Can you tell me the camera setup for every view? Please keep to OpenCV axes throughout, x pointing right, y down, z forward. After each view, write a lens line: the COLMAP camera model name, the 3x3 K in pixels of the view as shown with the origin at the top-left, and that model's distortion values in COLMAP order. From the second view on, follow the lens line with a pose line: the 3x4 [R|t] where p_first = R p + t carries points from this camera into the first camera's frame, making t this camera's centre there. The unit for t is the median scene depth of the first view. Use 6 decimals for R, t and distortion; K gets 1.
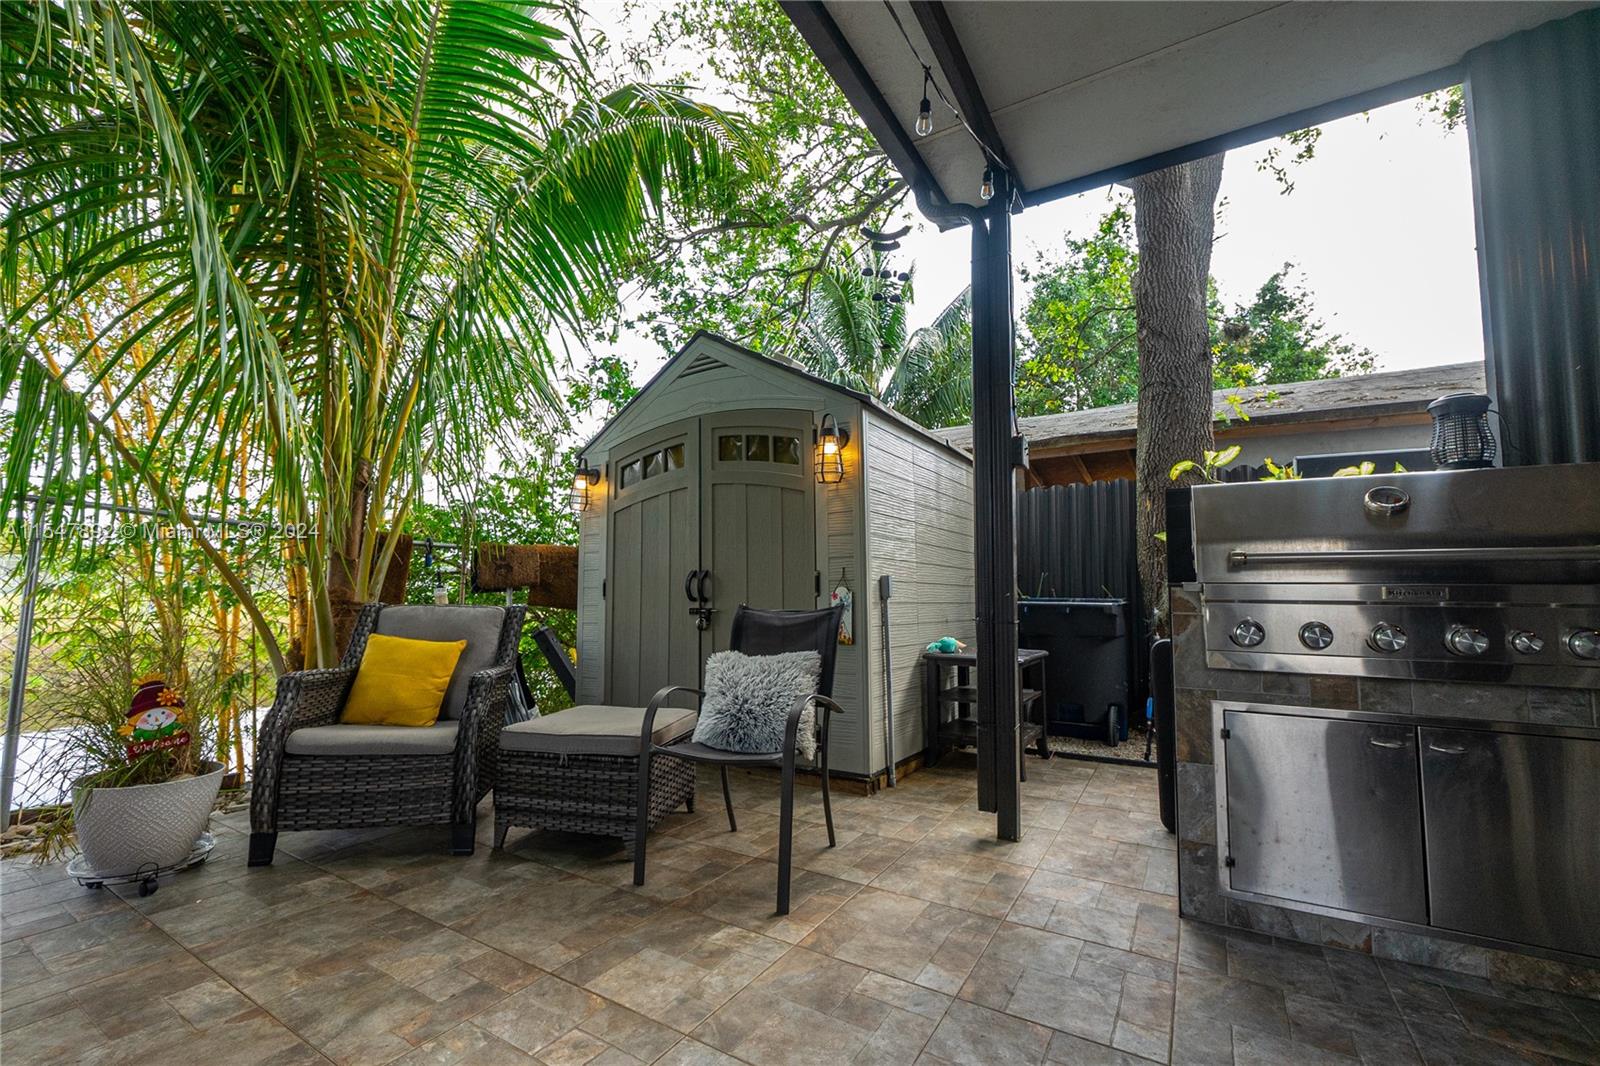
lens RADIAL K [[649.9, 0, 800.0], [0, 649.9, 533.0], [0, 0, 1]] dist [0.000230, 0.000016]
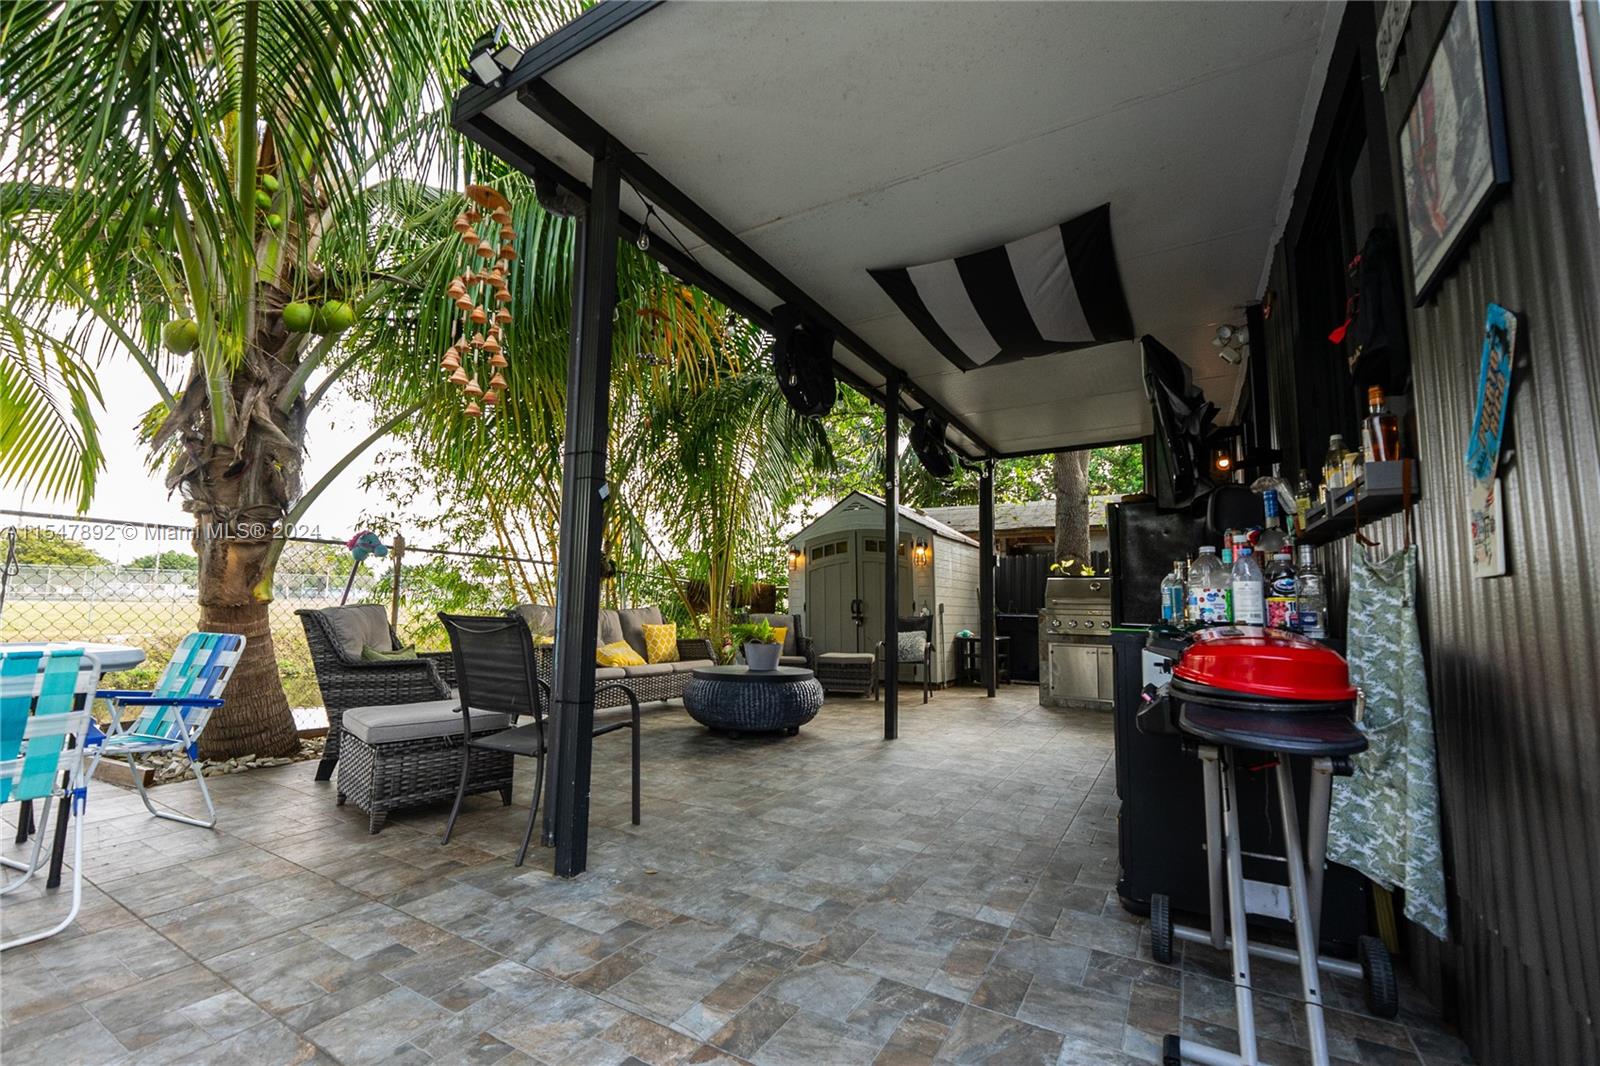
lens RADIAL K [[649.9, 0, 800.0], [0, 649.9, 533.0], [0, 0, 1]] dist [0.000230, 0.000016]
pose [[0.999619, 0.012782, 0.024466, -0.455539], [-0.012148, 0.999591, -0.025899, -0.125446], [-0.024787, 0.025592, 0.999365, -1.399139]]
